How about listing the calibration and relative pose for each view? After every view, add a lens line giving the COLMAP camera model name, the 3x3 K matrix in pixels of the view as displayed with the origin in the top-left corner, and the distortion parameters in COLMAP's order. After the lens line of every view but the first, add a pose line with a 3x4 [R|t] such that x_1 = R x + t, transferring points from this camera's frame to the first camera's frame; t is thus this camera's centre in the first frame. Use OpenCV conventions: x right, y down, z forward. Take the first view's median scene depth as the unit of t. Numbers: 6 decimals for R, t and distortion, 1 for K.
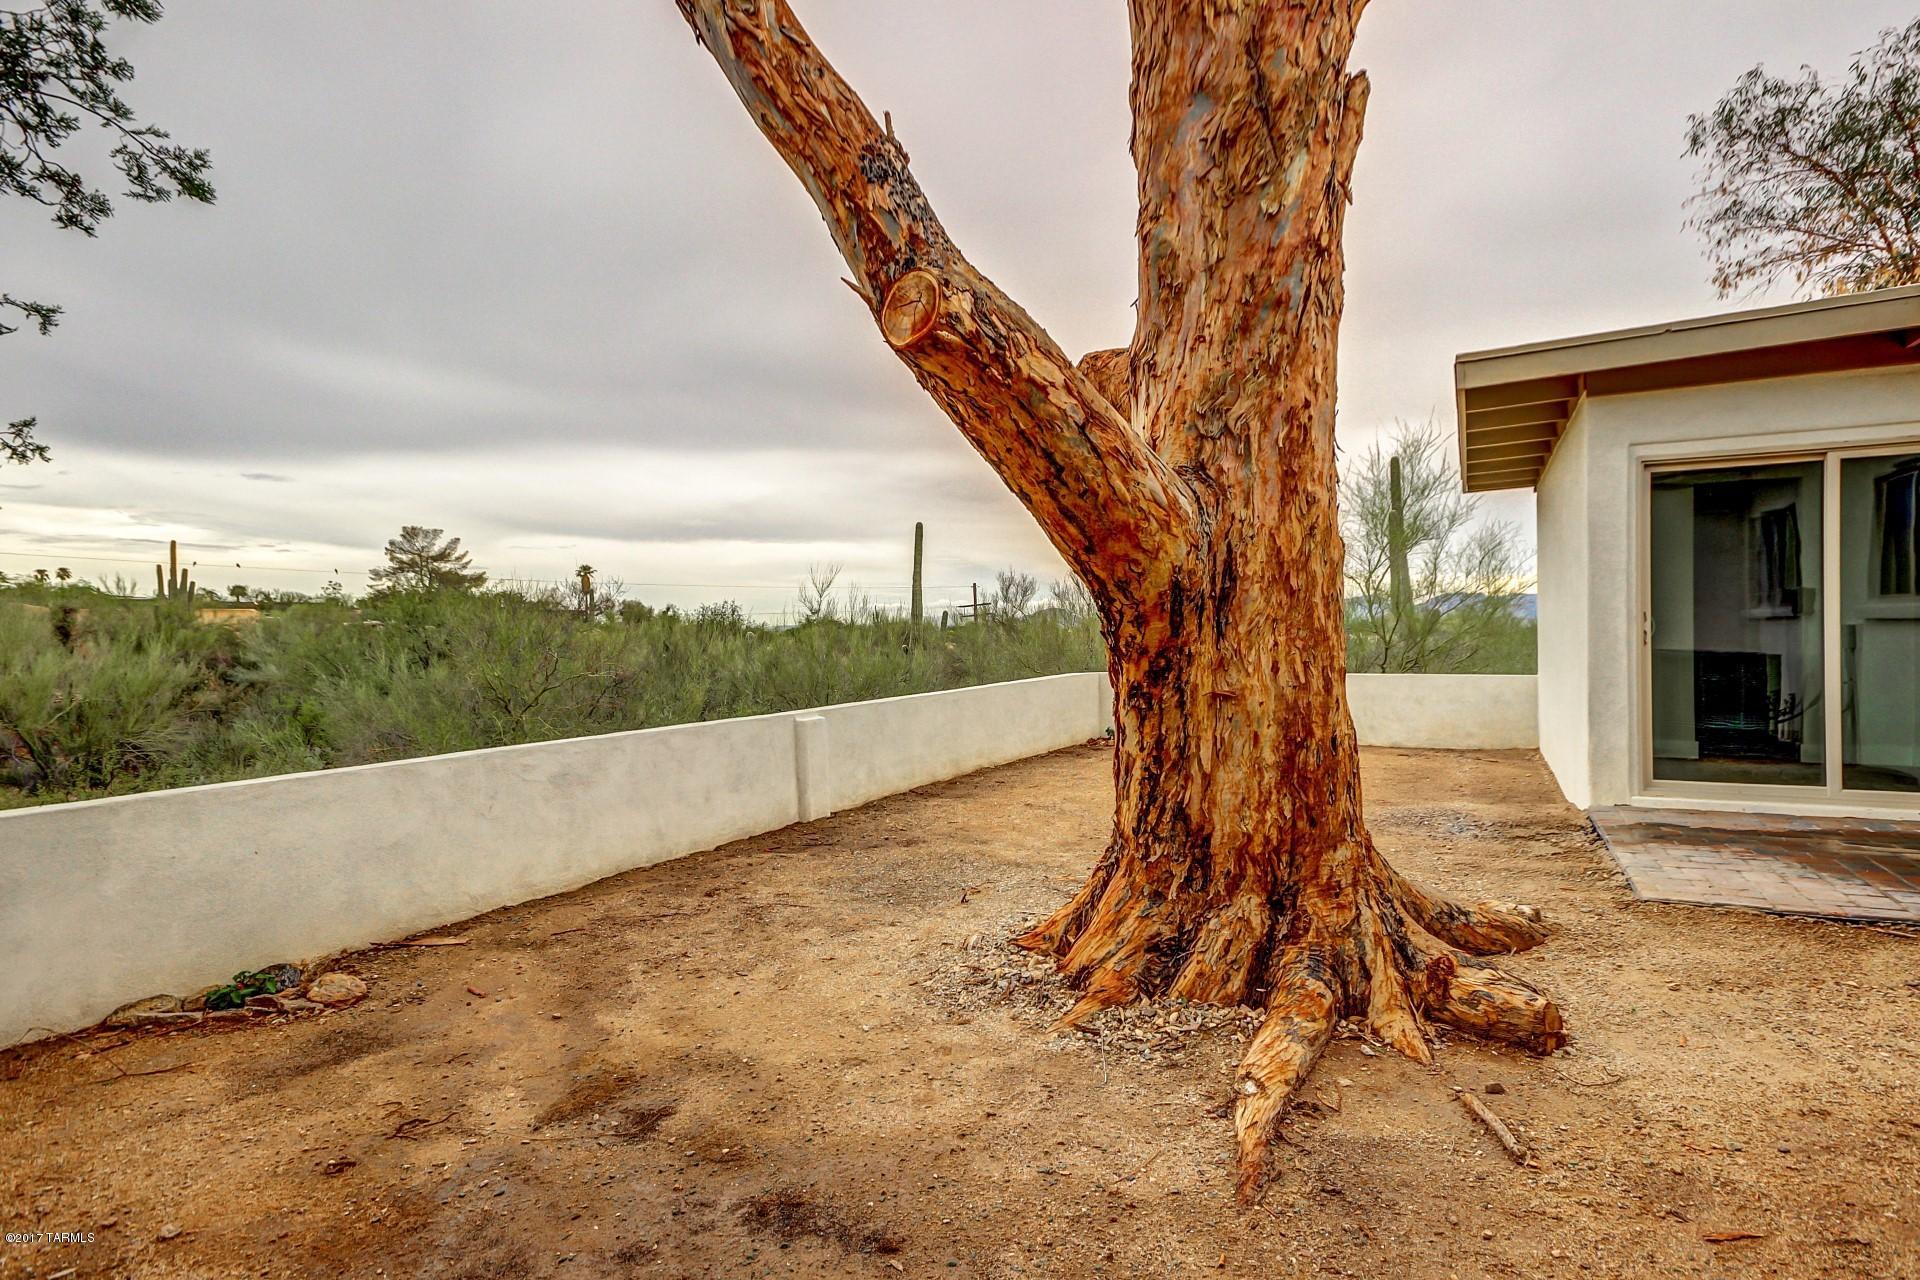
lens RADIAL K [[1069.1, 0, 970.0], [0, 1069.1, 641.6], [0, 0, 1]] dist [0.062210, -0.000603]
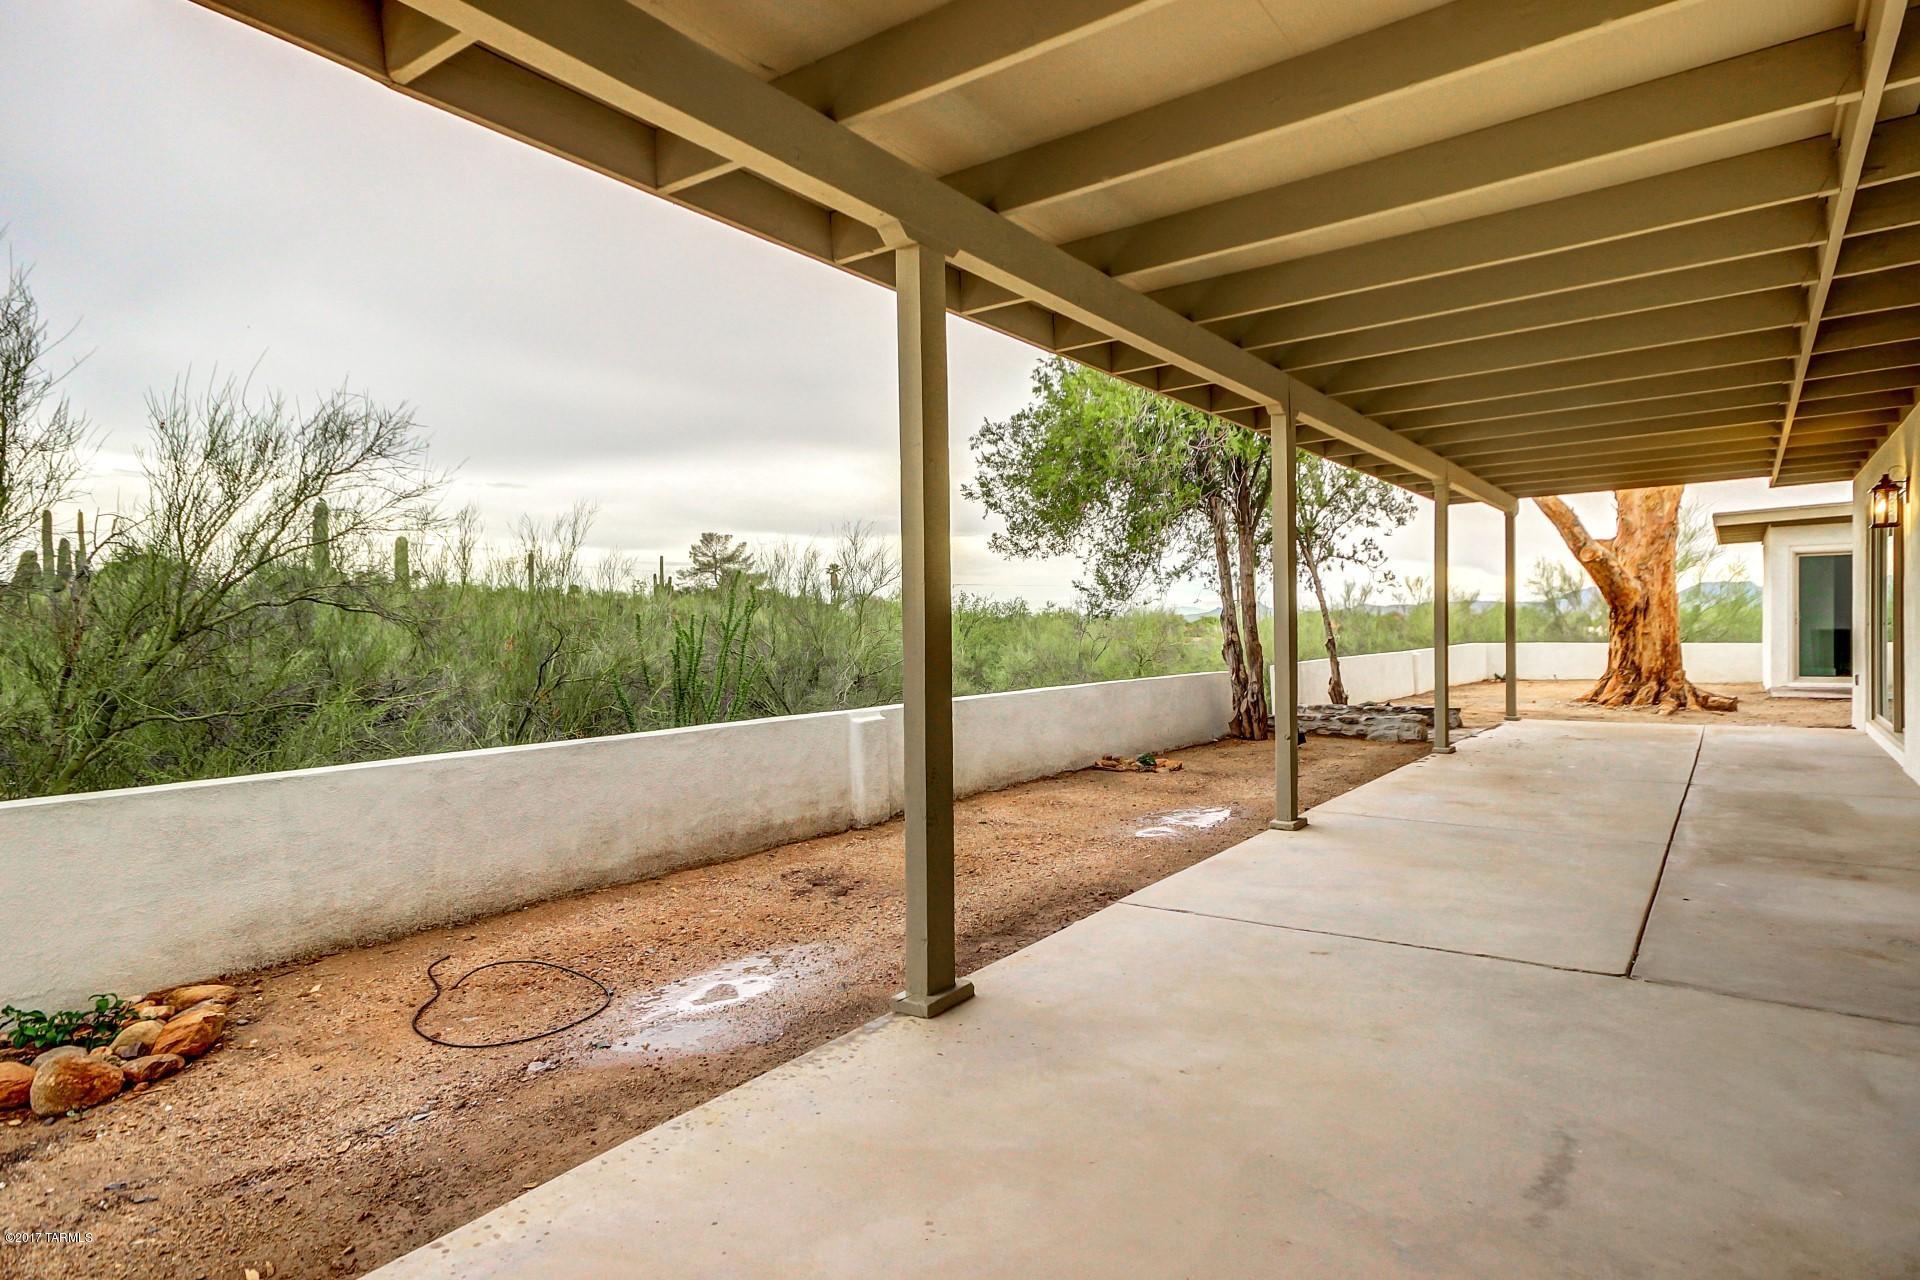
lens RADIAL K [[1069.1, 0, 970.0], [0, 1069.1, 641.6], [0, 0, 1]] dist [0.062210, -0.000603]
pose [[0.984783, 0.003861, -0.173748, -1.521430], [-0.002625, 0.999970, 0.007343, 0.056310], [0.173771, -0.006775, 0.984763, -3.432167]]
